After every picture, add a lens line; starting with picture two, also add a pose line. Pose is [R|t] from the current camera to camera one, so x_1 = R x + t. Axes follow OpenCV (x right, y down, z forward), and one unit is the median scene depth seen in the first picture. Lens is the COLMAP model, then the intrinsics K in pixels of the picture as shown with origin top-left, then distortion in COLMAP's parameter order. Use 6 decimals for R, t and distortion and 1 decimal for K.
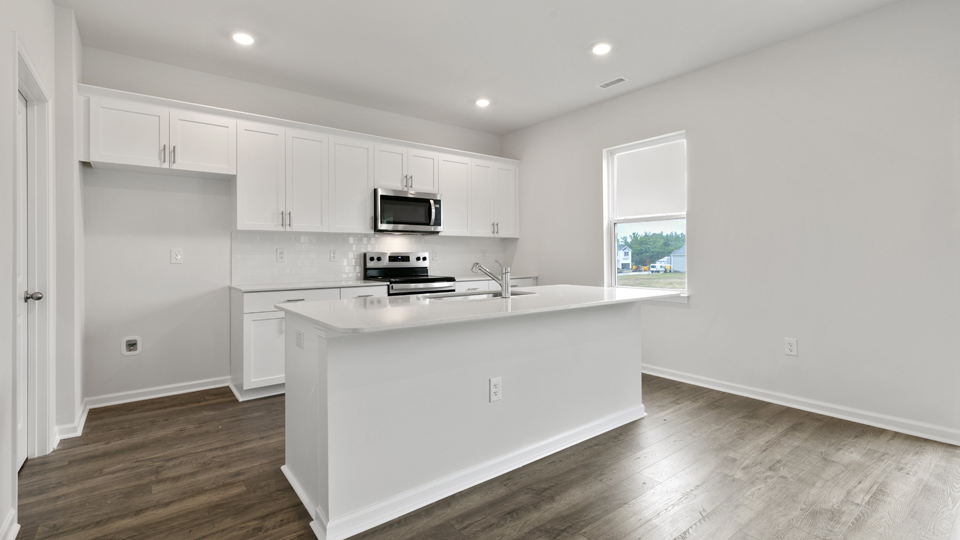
lens RADIAL K [[437.5, 0, 484.4], [0, 437.5, 254.5], [0, 0, 1]] dist [0.011687, 0.000102]
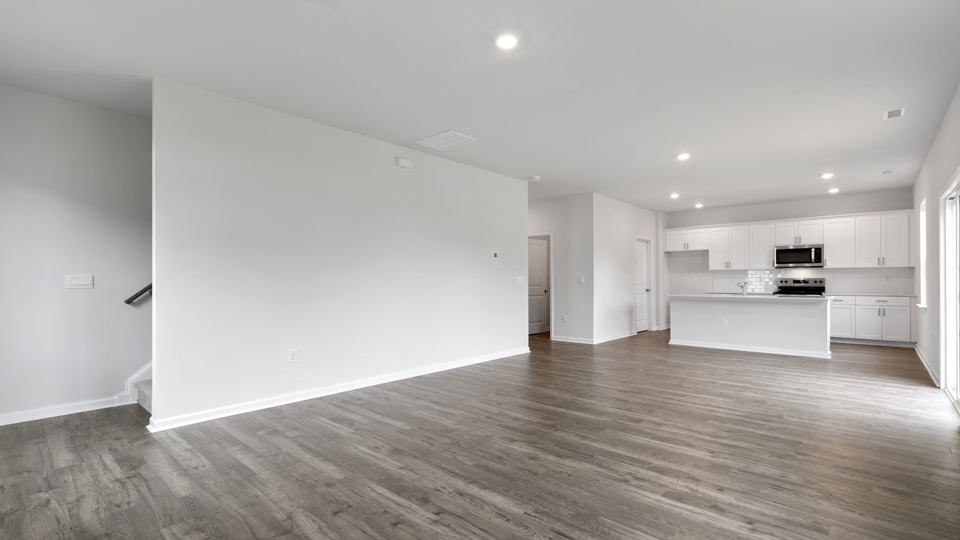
lens RADIAL K [[437.5, 0, 480.0], [0, 437.5, 282.0], [0, 0, 1]] dist [0.011687, 0.000102]
pose [[0.168257, 0.006516, -0.985722, 1.578909], [0.004379, 0.999963, 0.007358, -0.009762], [0.985733, -0.005554, 0.168223, -0.703002]]
